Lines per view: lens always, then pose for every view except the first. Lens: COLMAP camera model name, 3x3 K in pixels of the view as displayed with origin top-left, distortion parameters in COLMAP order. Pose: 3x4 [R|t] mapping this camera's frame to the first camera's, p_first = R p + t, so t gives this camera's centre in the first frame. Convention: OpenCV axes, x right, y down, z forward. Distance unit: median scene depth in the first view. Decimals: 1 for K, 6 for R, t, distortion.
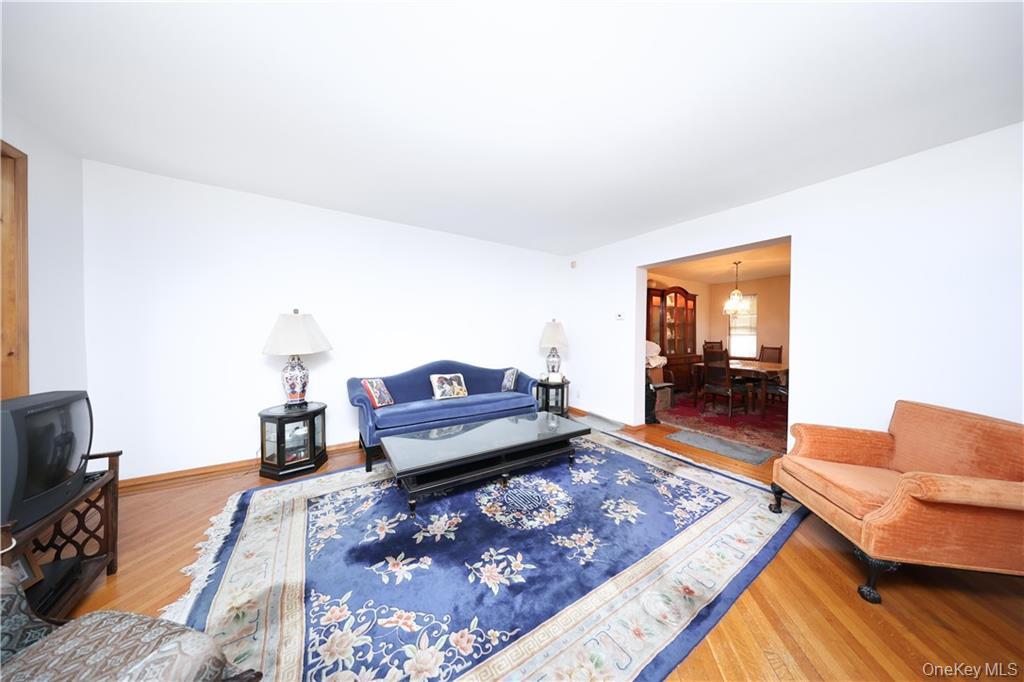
lens RADIAL K [[298.0, 0, 512.0], [0, 298.0, 339.6], [0, 0, 1]] dist [0.001411, 0.000102]
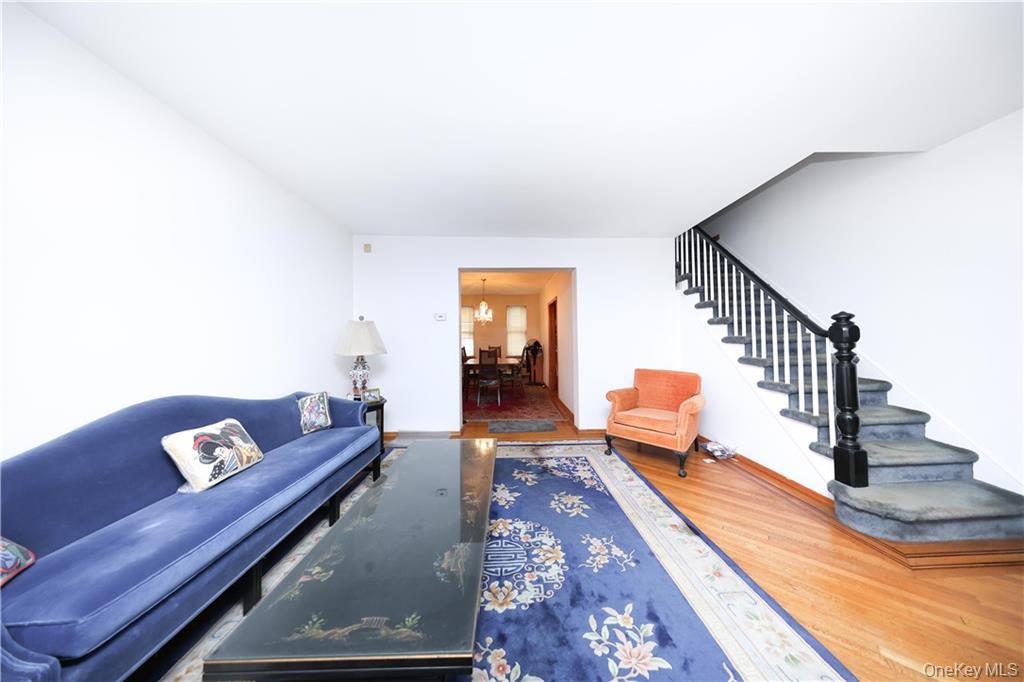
lens RADIAL K [[300.6, 0, 514.1], [0, 300.6, 338.5], [0, 0, 1]] dist [-0.000261, -0.000016]
pose [[0.515247, -0.008758, 0.856997, -0.572497], [0.033310, 0.999397, -0.009814, 0.008904], [-0.856394, 0.033603, 0.515228, 0.580780]]
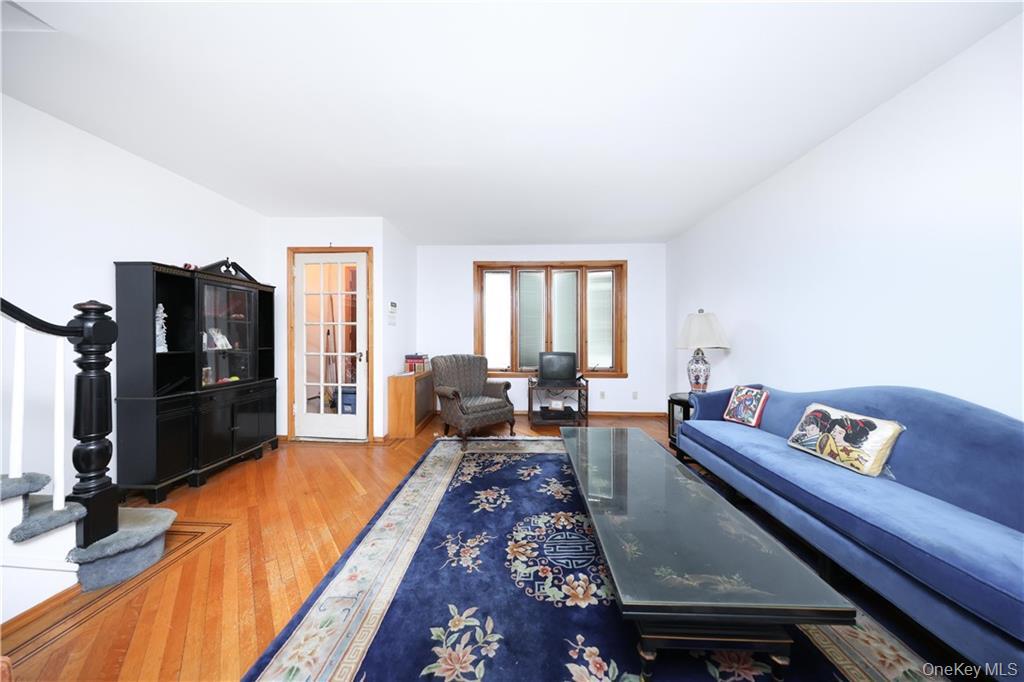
lens RADIAL K [[298.0, 0, 512.0], [0, 298.0, 339.6], [0, 0, 1]] dist [0.001411, 0.000102]
pose [[-0.570892, 0.001888, -0.821023, 0.720402], [-0.017884, 0.999731, 0.014735, 0.009976], [0.820830, 0.023095, -0.570705, 1.296291]]
